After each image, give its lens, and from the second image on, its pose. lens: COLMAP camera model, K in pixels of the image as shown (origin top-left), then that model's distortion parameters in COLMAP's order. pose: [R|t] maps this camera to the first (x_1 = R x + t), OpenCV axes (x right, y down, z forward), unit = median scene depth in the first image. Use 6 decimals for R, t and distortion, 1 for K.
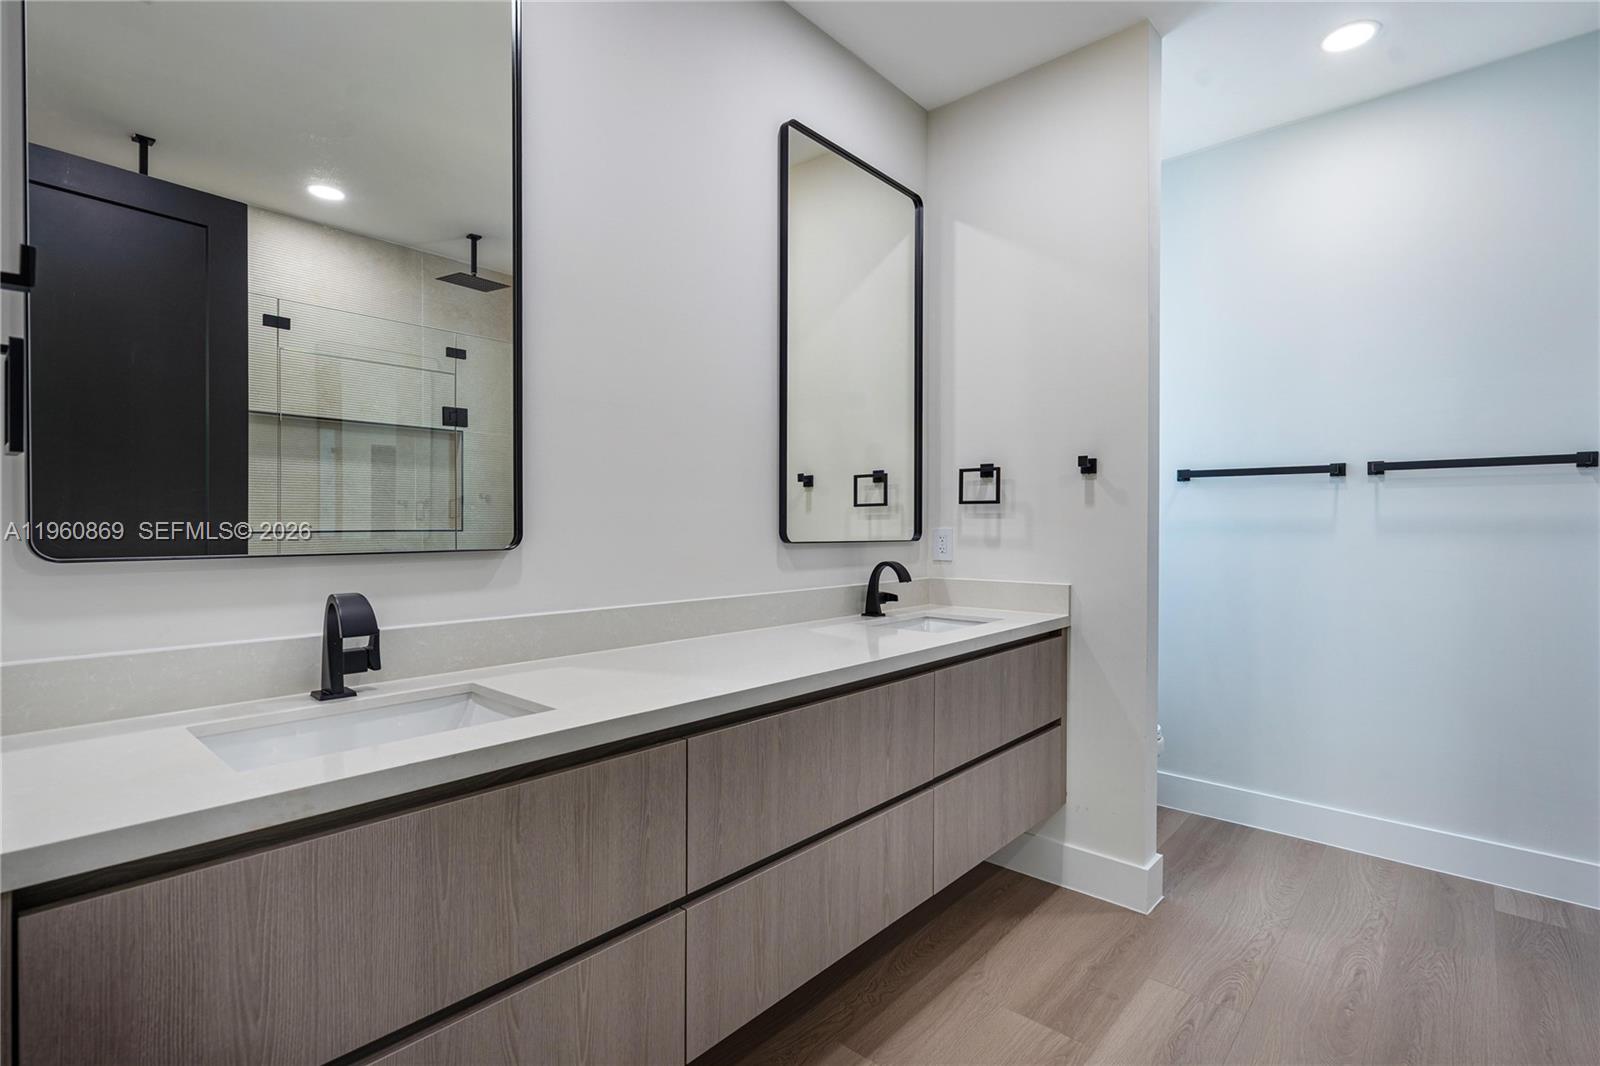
lens RADIAL K [[745.3, 0, 800.0], [0, 745.3, 533.0], [0, 0, 1]] dist [0.001327, 0.000132]
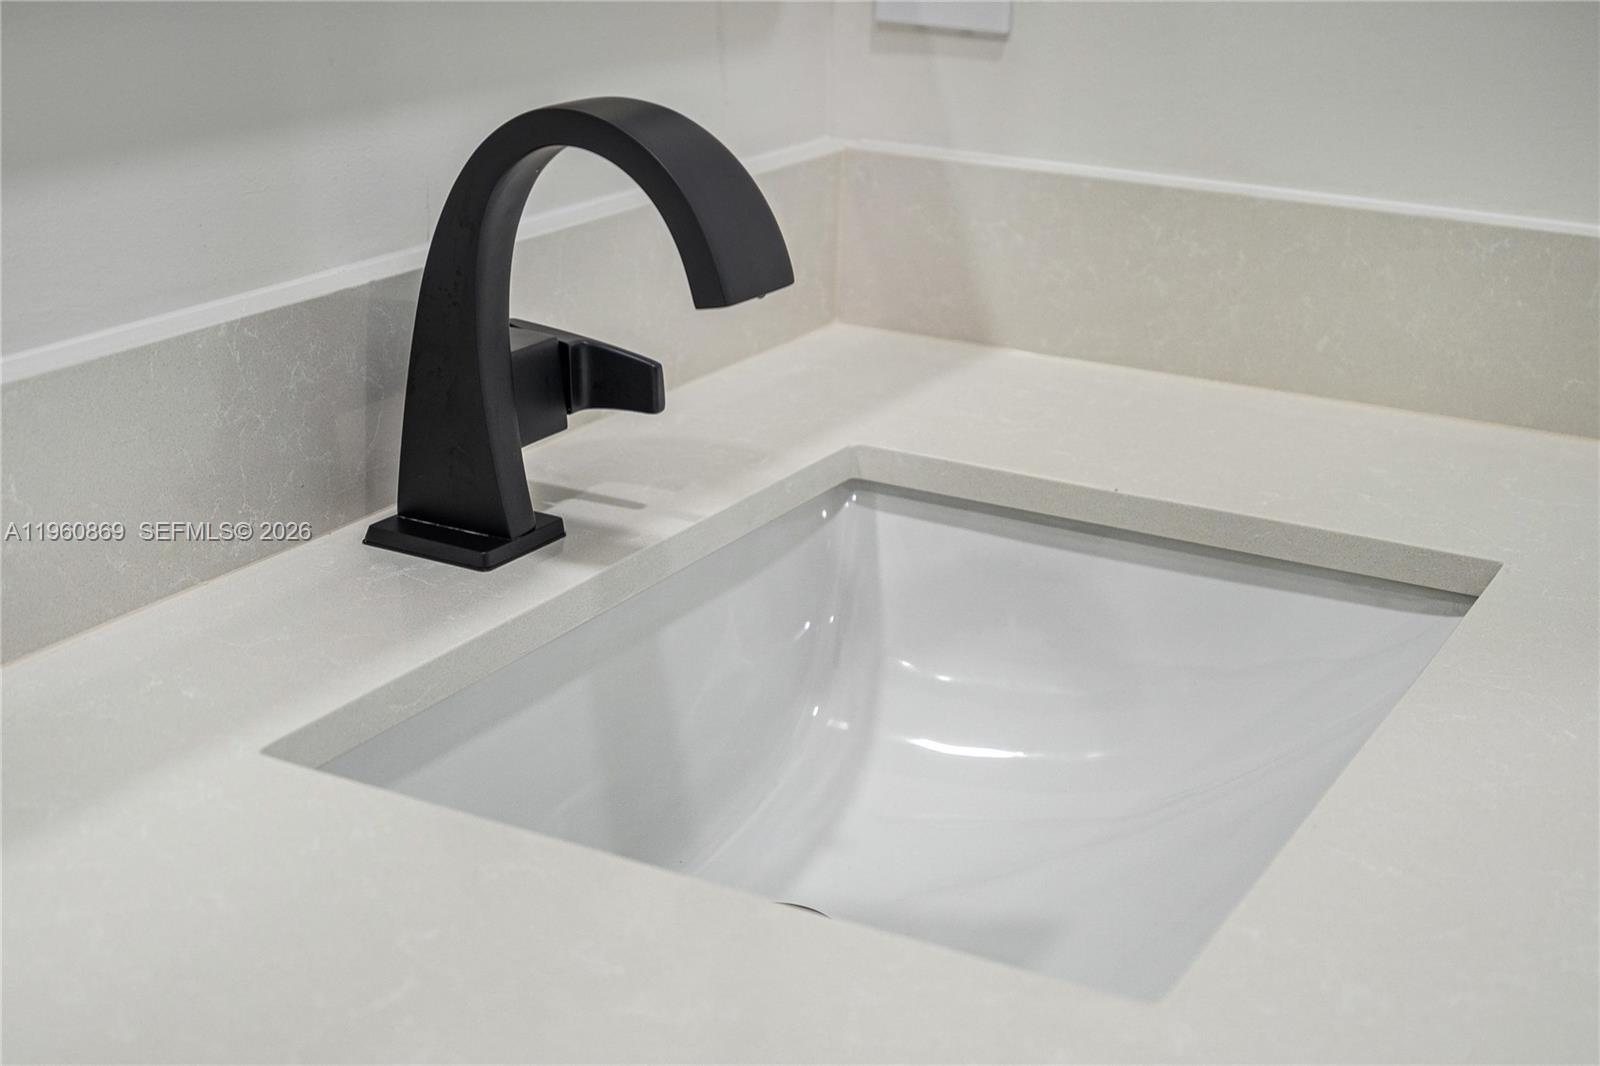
lens RADIAL K [[2326.3, 0, 800.0], [0, 2326.3, 533.0], [0, 0, 1]] dist [-0.017555, -0.015130]
pose [[0.973294, -0.040378, 0.225985, 0.064523], [-0.032084, 0.950823, 0.308069, -0.010026], [-0.227310, -0.307092, 0.924134, 0.626747]]
